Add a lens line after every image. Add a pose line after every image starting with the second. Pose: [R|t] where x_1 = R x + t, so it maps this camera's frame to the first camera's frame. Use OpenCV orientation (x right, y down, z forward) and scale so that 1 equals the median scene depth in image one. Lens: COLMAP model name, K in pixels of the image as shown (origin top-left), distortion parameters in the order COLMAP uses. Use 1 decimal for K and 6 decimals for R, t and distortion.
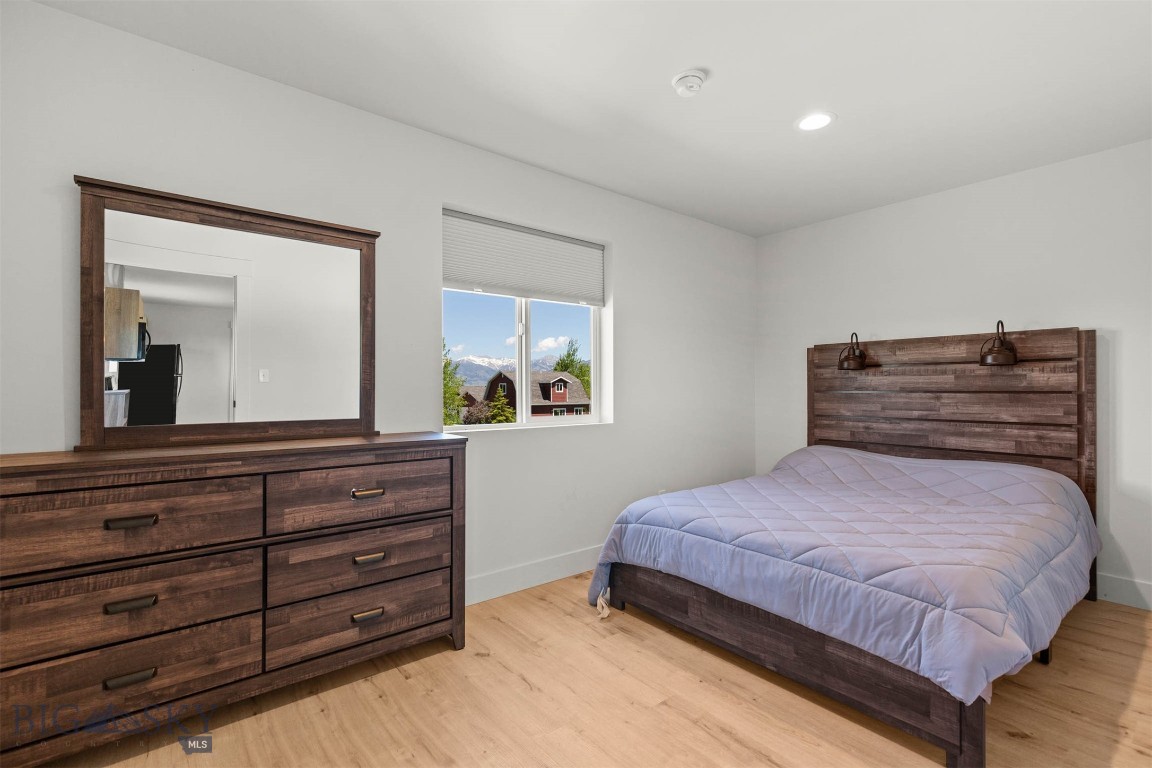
lens RADIAL K [[518.0, 0, 579.6], [0, 518.0, 391.5], [0, 0, 1]] dist [0.001035, -0.000387]
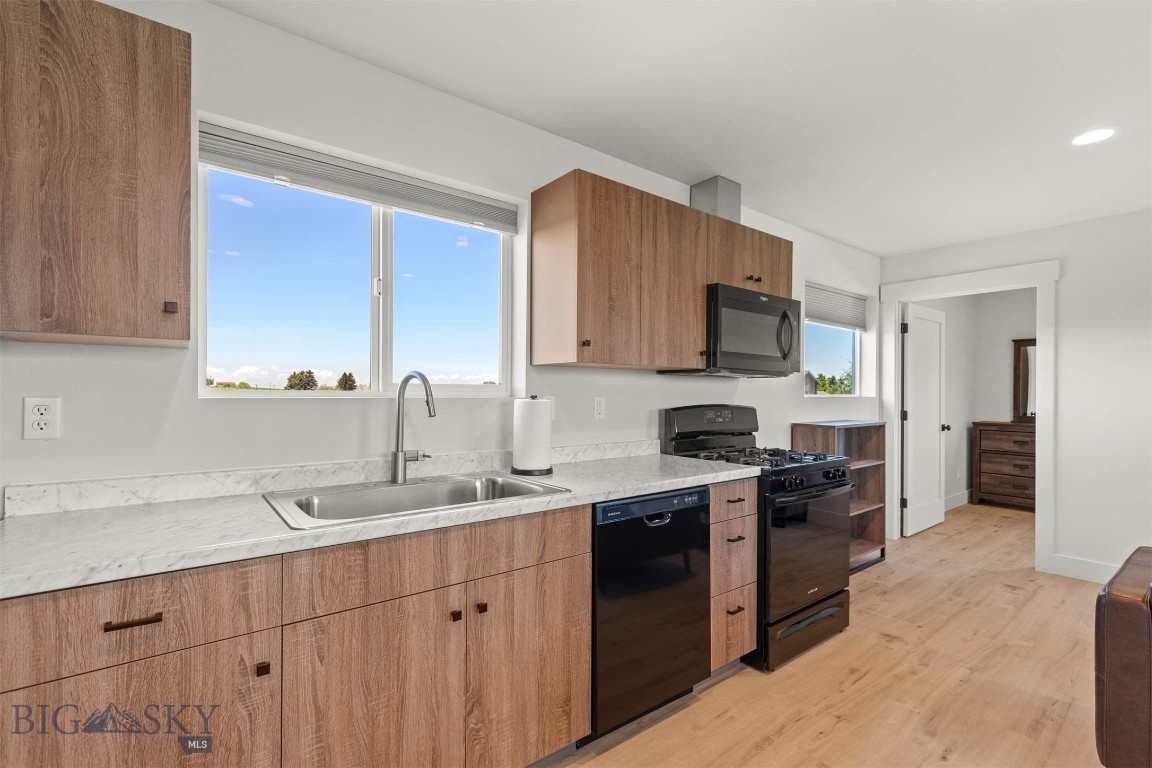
lens RADIAL K [[518.0, 0, 571.5], [0, 518.0, 390.6], [0, 0, 1]] dist [0.001035, -0.000387]
pose [[-0.030395, 0.001645, -0.999537, 2.690824], [-0.009603, 0.999952, 0.001938, -0.075696], [0.999492, 0.009657, -0.030378, -1.906034]]
